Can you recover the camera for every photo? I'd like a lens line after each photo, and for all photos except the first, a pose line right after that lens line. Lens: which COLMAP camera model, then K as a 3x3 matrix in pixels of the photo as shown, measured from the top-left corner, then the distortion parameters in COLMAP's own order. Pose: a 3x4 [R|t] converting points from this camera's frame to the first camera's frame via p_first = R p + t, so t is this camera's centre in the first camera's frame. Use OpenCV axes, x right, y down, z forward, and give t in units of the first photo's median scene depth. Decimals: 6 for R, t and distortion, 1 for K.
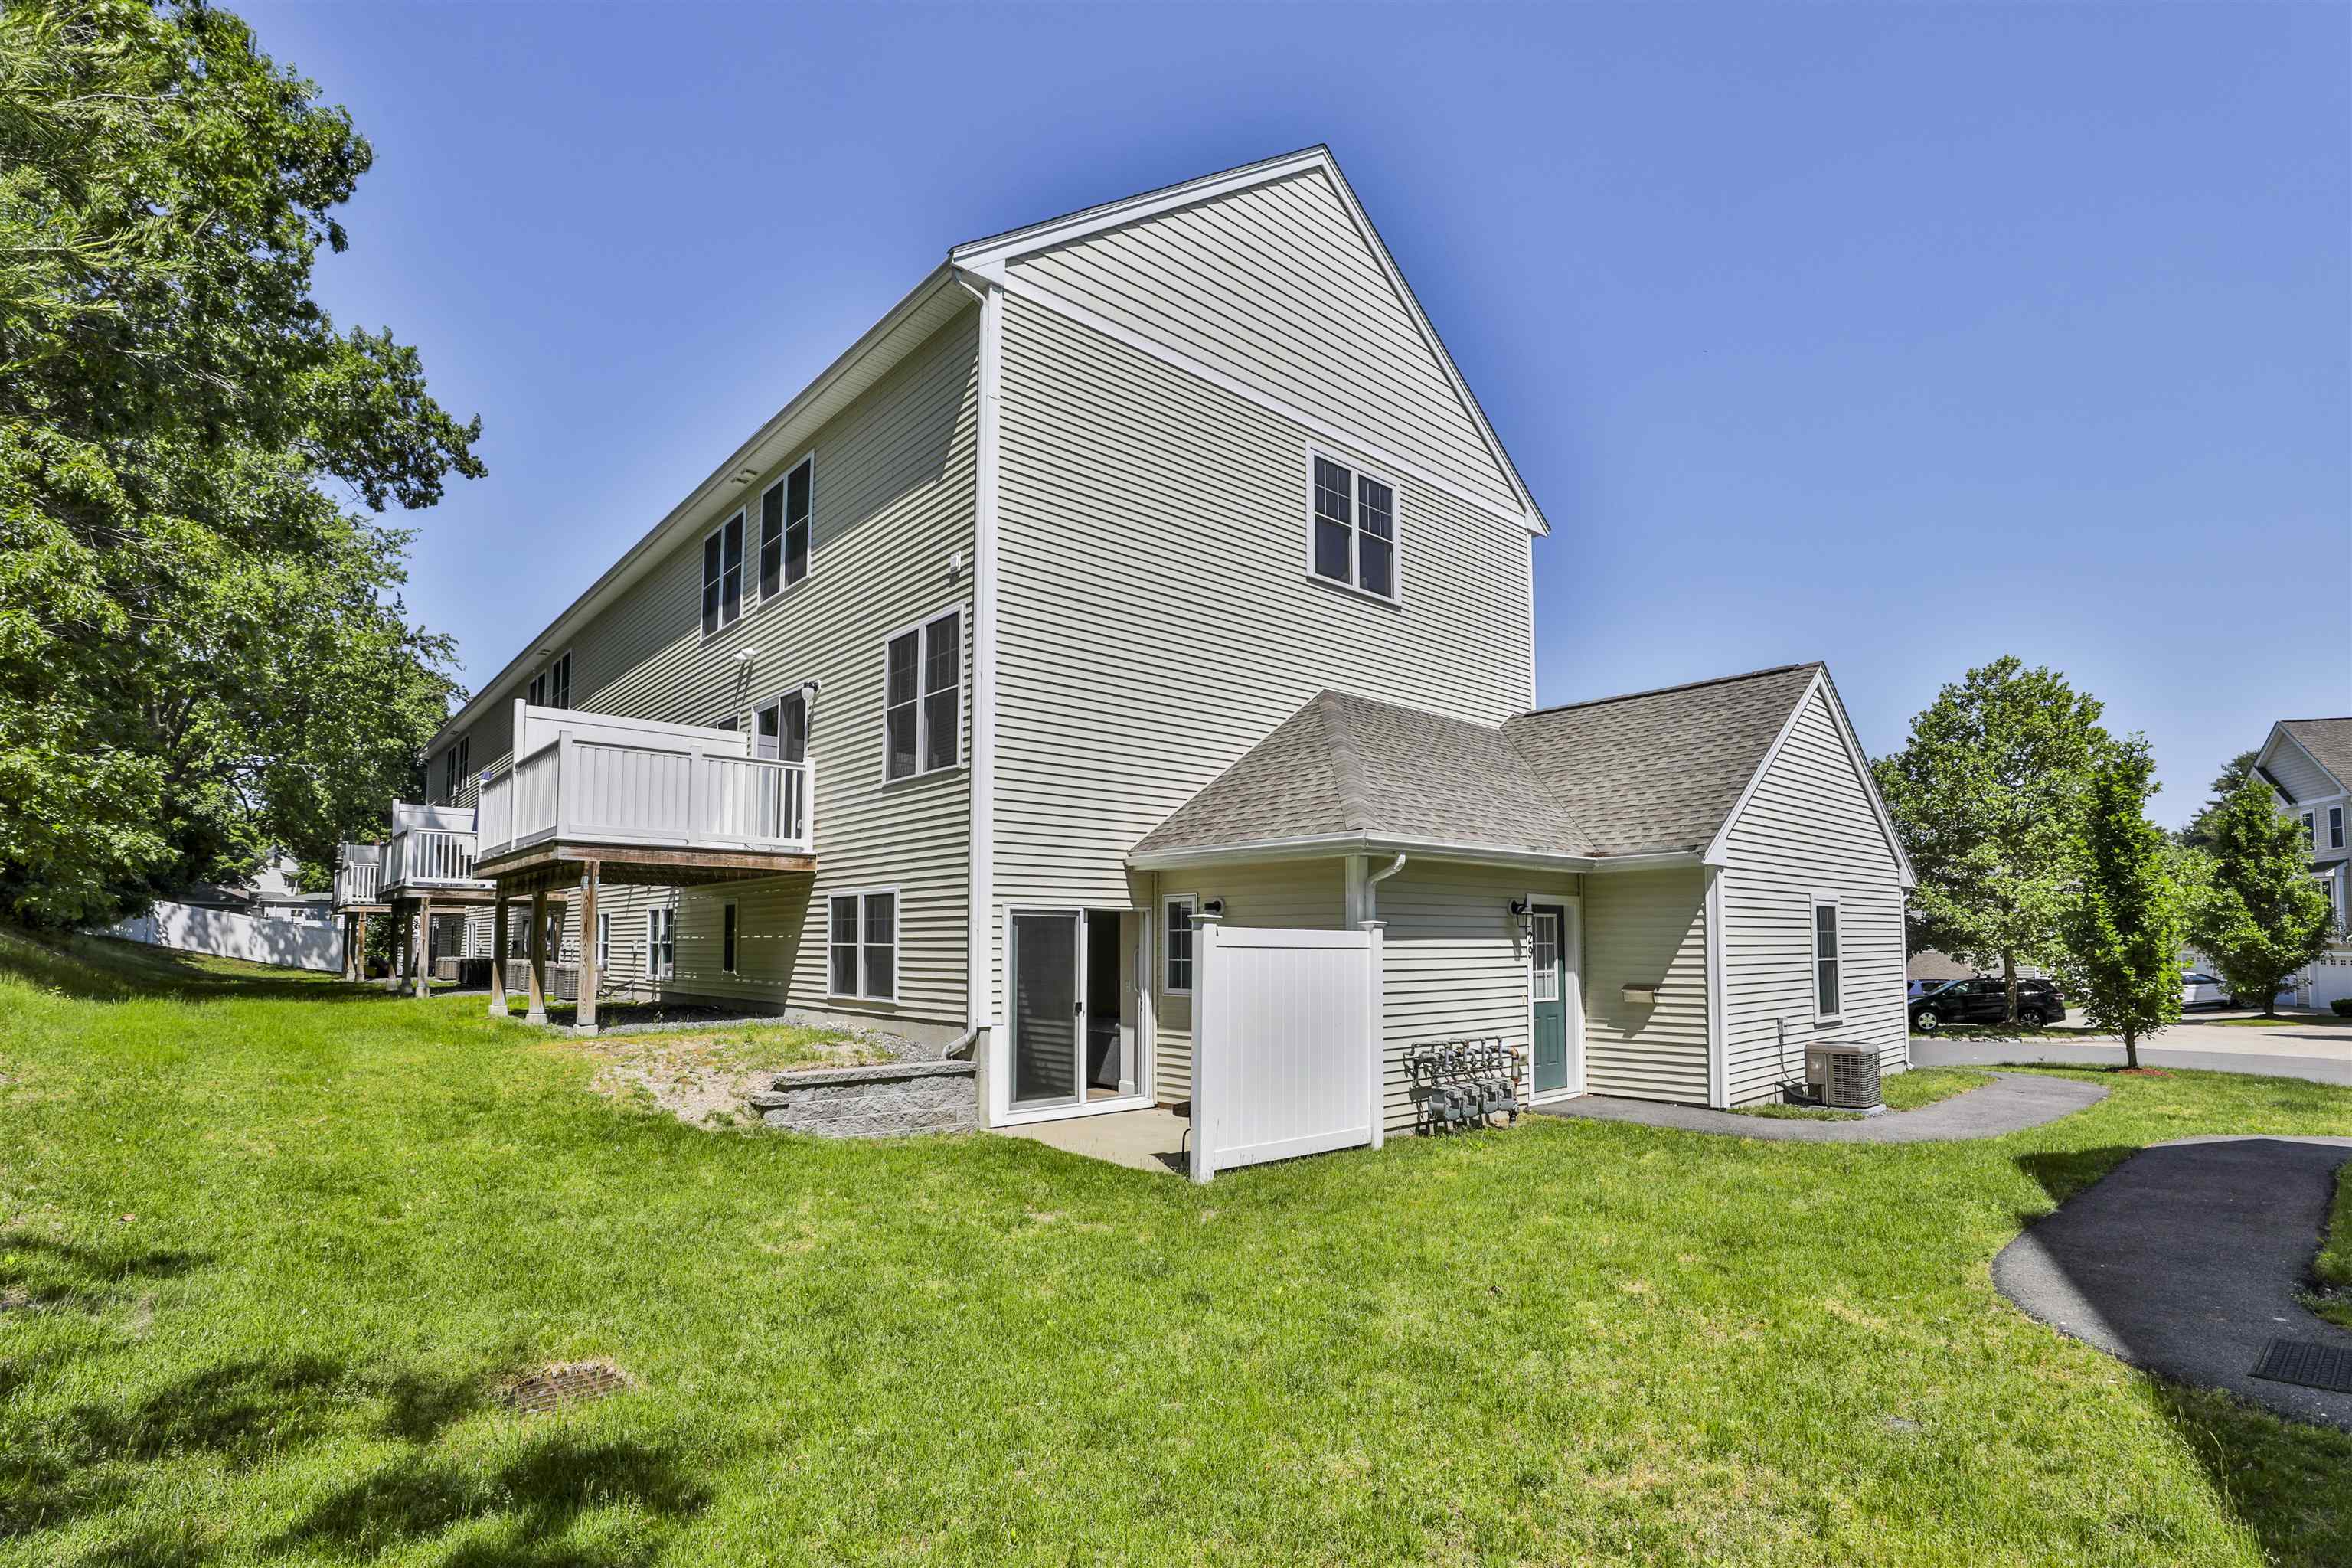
lens RADIAL K [[1099.4, 0, 1176.0], [0, 1099.4, 784.0], [0, 0, 1]] dist [-0.033798, -0.000154]
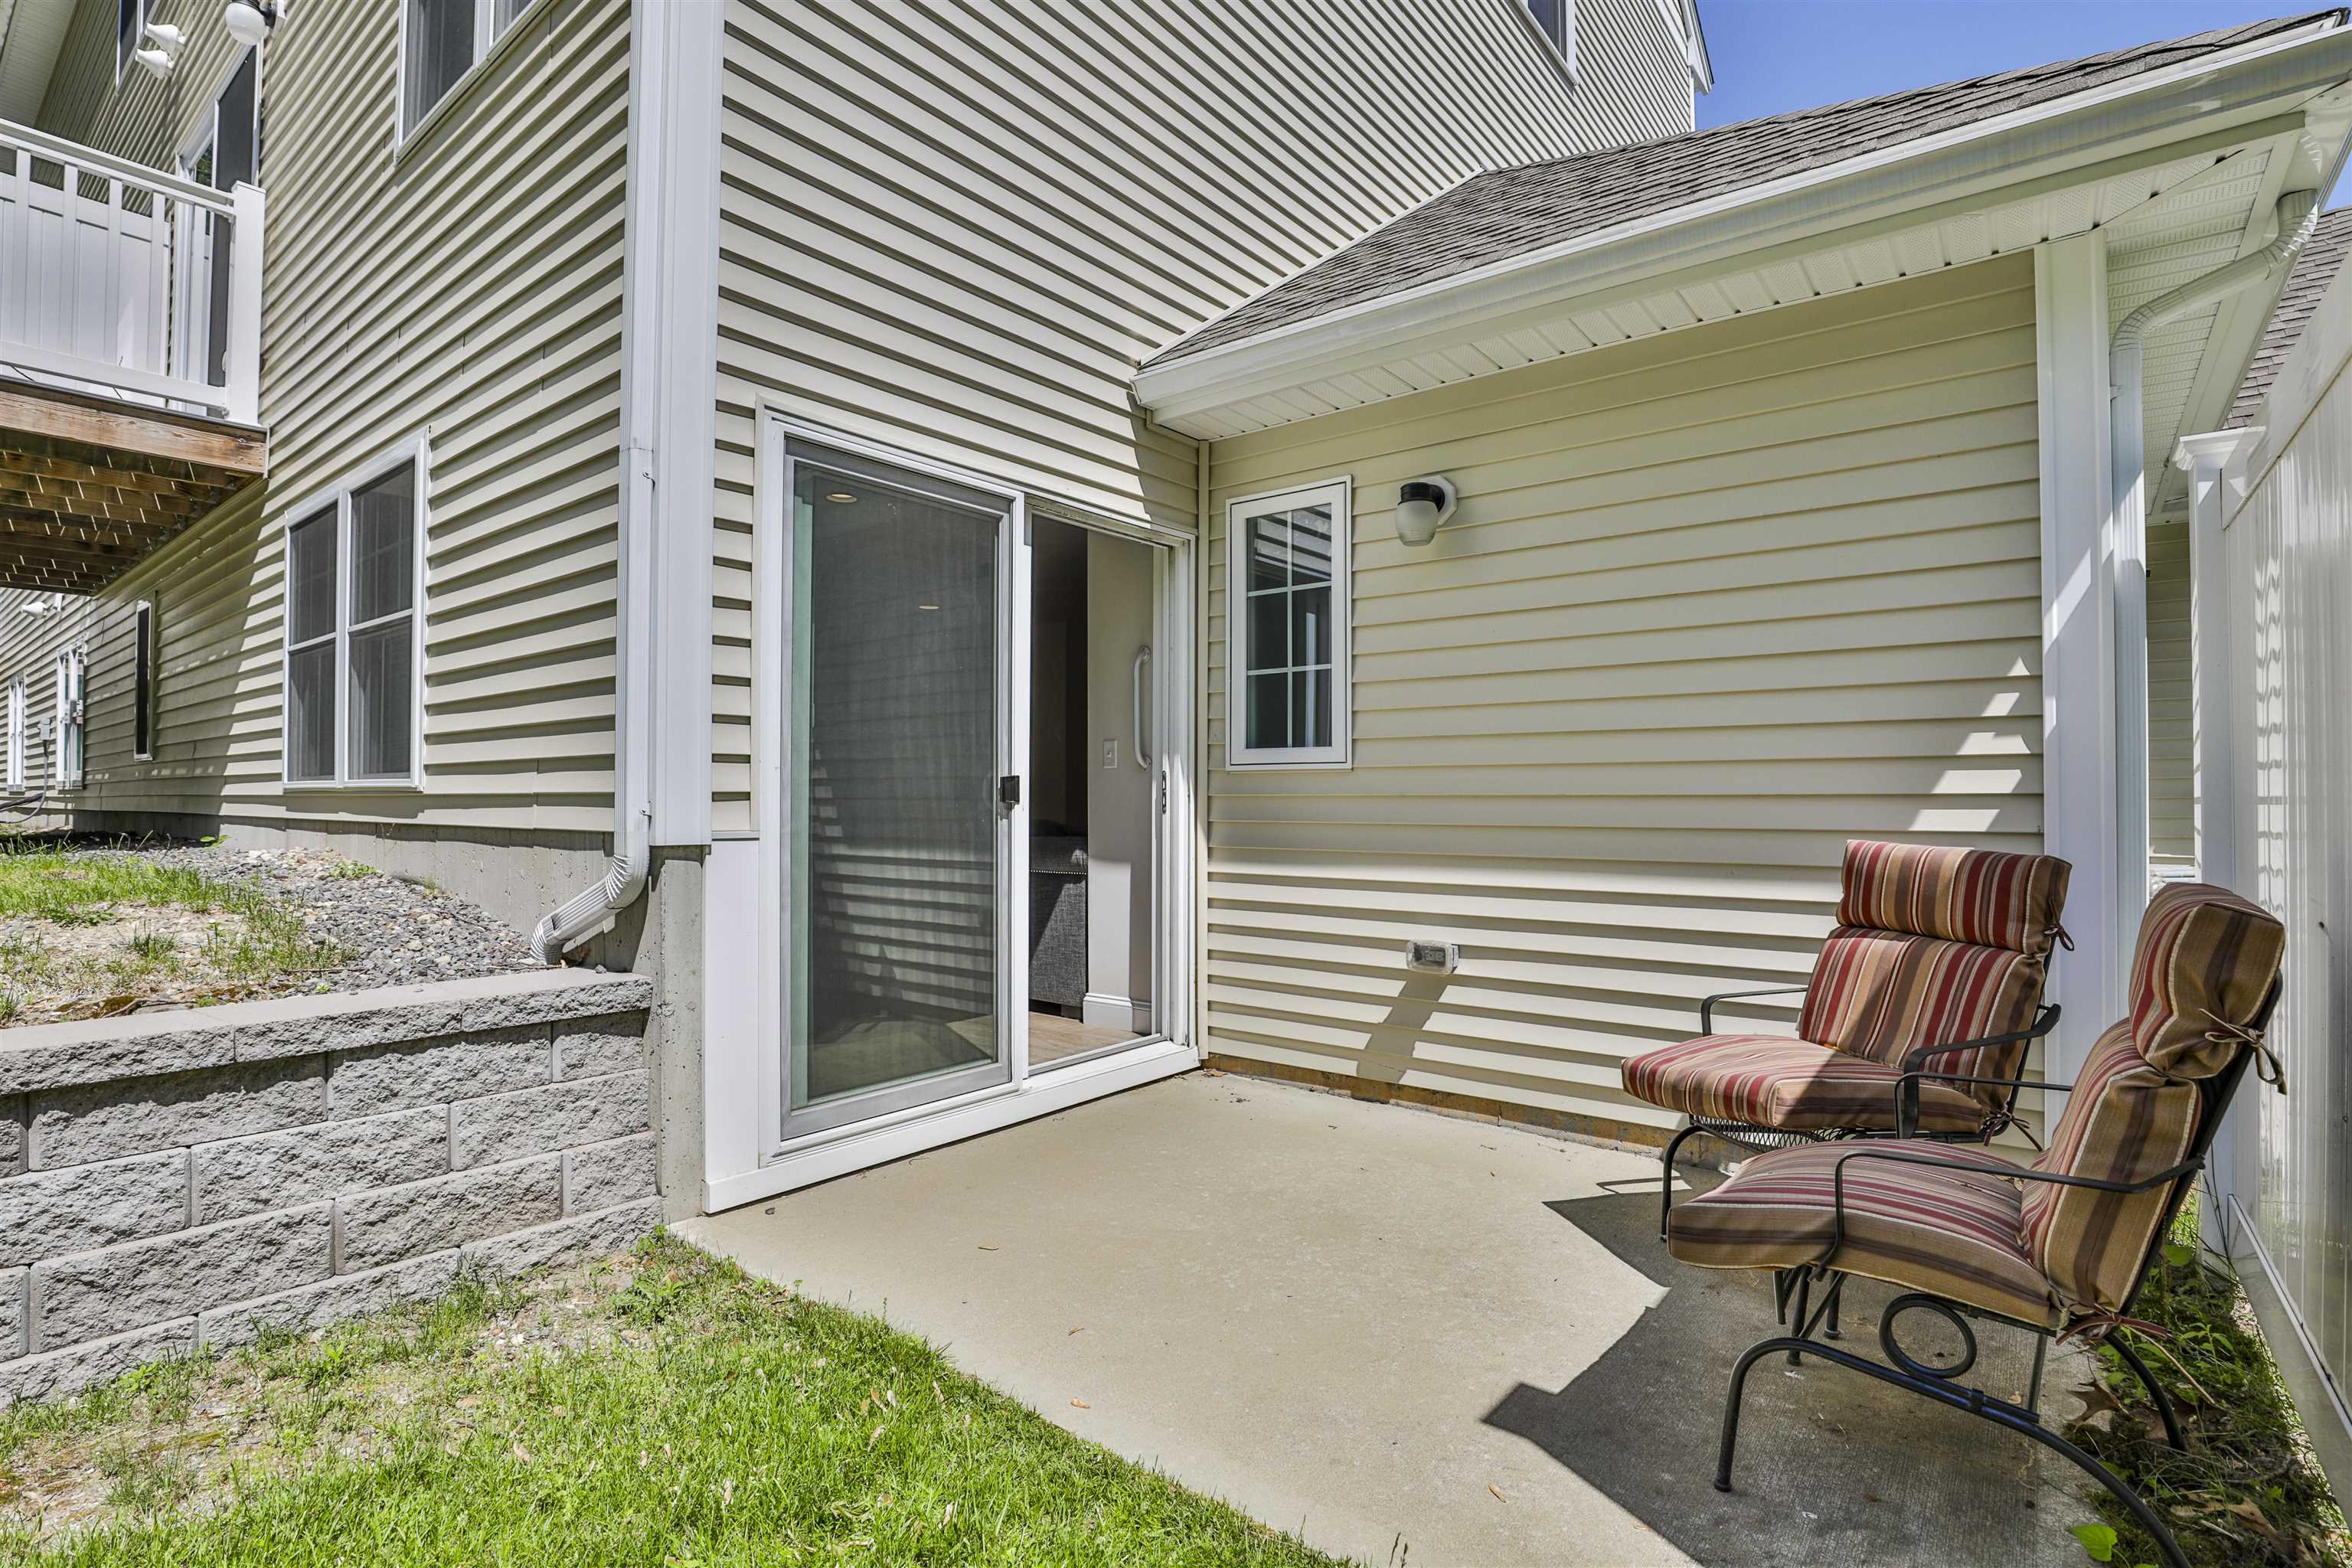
lens RADIAL K [[1135.0, 0, 1205.4], [0, 1135.0, 750.9], [0, 0, 1]] dist [-0.015789, -0.000374]
pose [[0.981313, 0.012435, 0.192015, -0.094976], [-0.032072, 0.994521, 0.099497, 0.154050], [-0.189725, -0.103796, 0.976335, 0.653860]]
